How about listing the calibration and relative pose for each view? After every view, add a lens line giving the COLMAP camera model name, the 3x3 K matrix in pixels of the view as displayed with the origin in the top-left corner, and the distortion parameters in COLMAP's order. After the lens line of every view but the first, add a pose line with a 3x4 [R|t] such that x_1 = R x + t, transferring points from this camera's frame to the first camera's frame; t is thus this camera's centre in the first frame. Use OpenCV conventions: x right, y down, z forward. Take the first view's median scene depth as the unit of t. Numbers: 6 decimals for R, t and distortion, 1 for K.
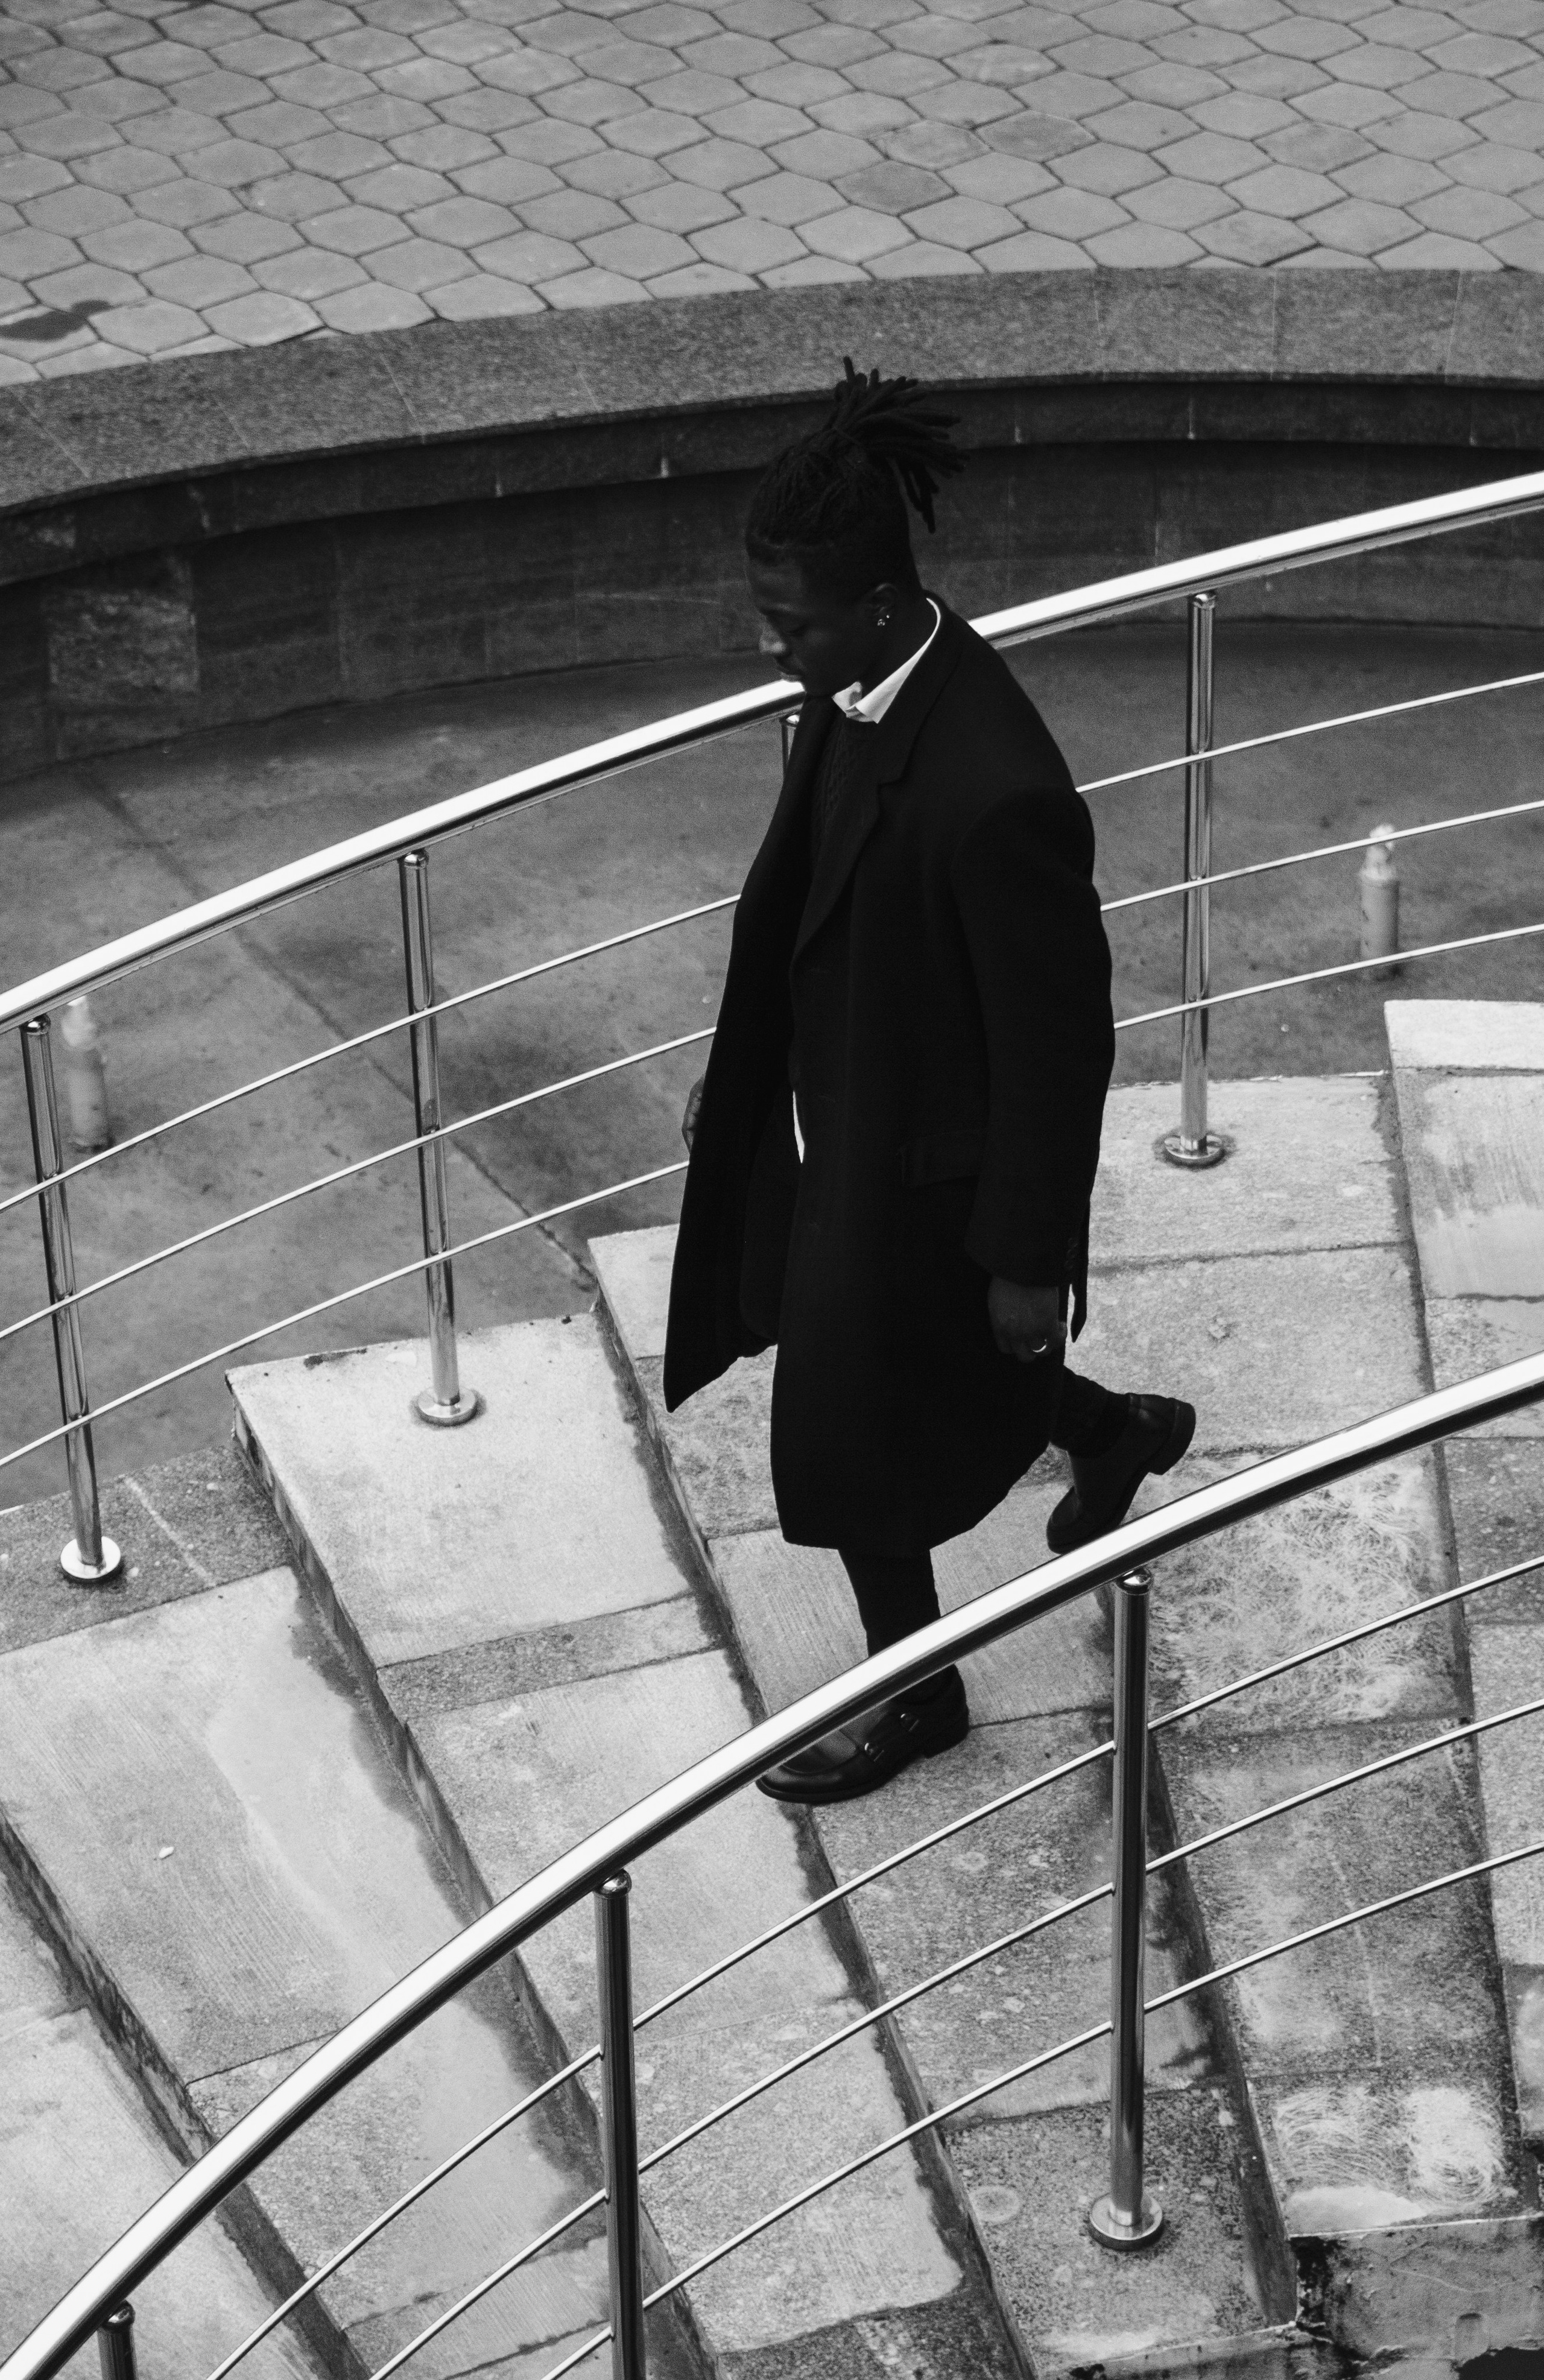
lens RADIAL K [[5657.1, 0, 772.6], [0, 5657.1, 1190.4], [0, 0, 1]] dist [0.223881, 0.000000]
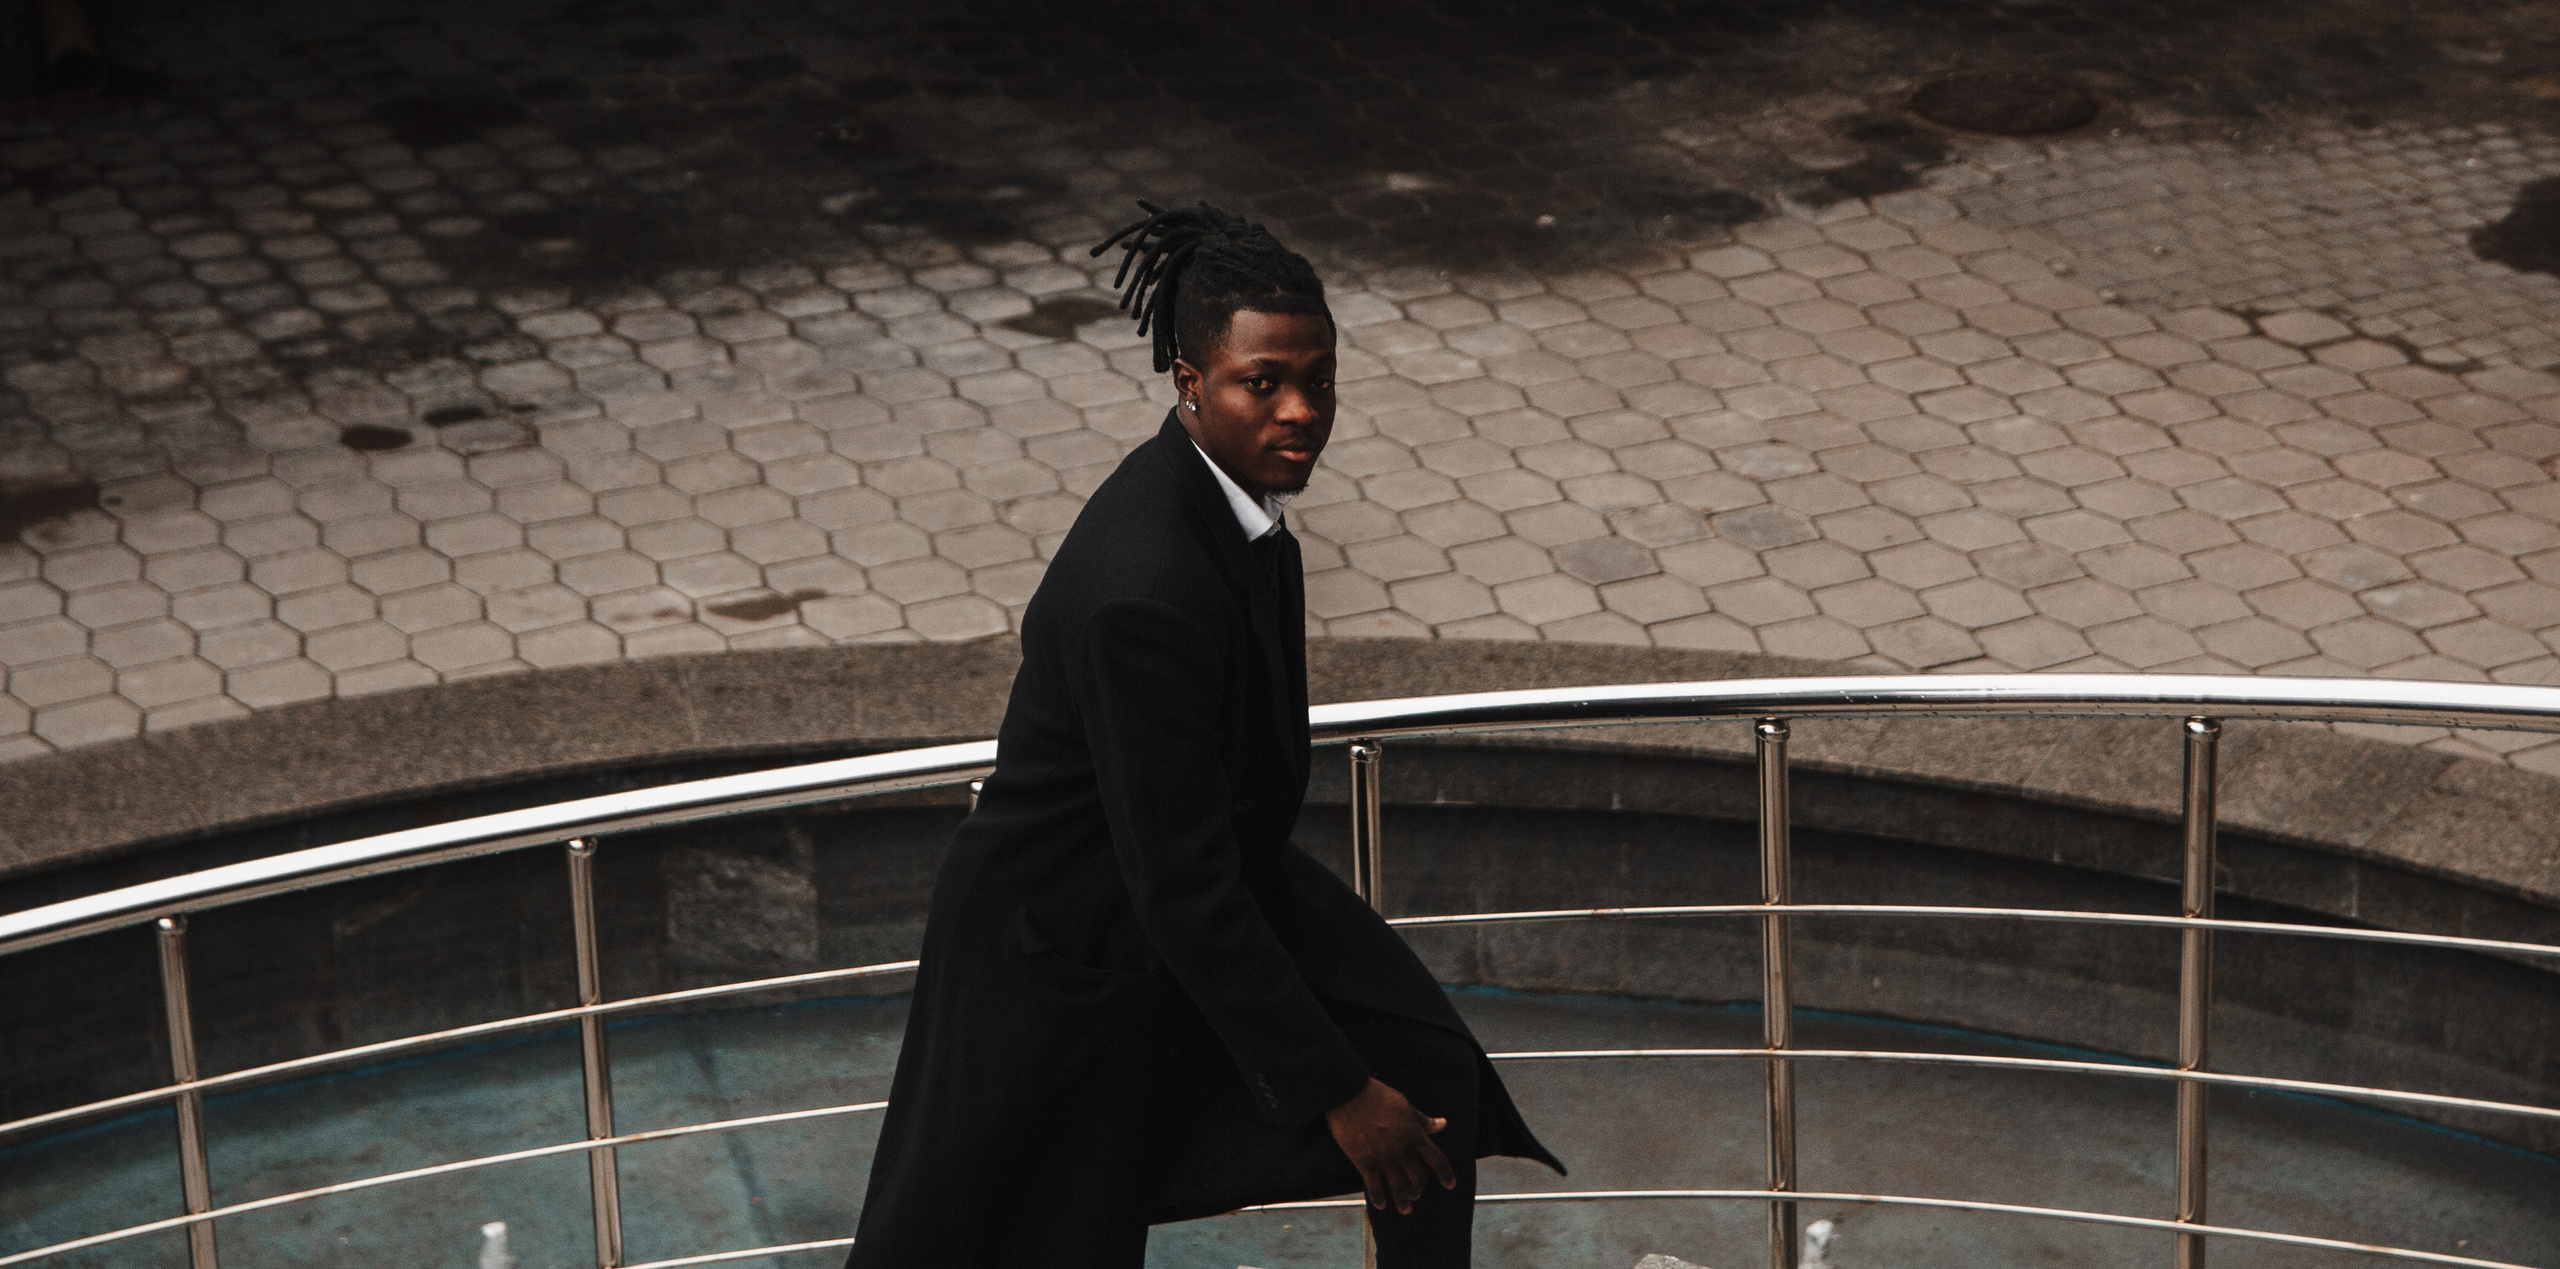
lens RADIAL K [[5409.4, 0, 1280.1], [0, 5409.4, 634.2], [0, 0, 1]] dist [0.186086, 0.000000]
pose [[0.973867, 0.101556, -0.203147, 0.176033], [-0.134260, 0.978862, -0.154282, -0.005709], [0.183184, 0.177525, 0.966917, 0.054202]]
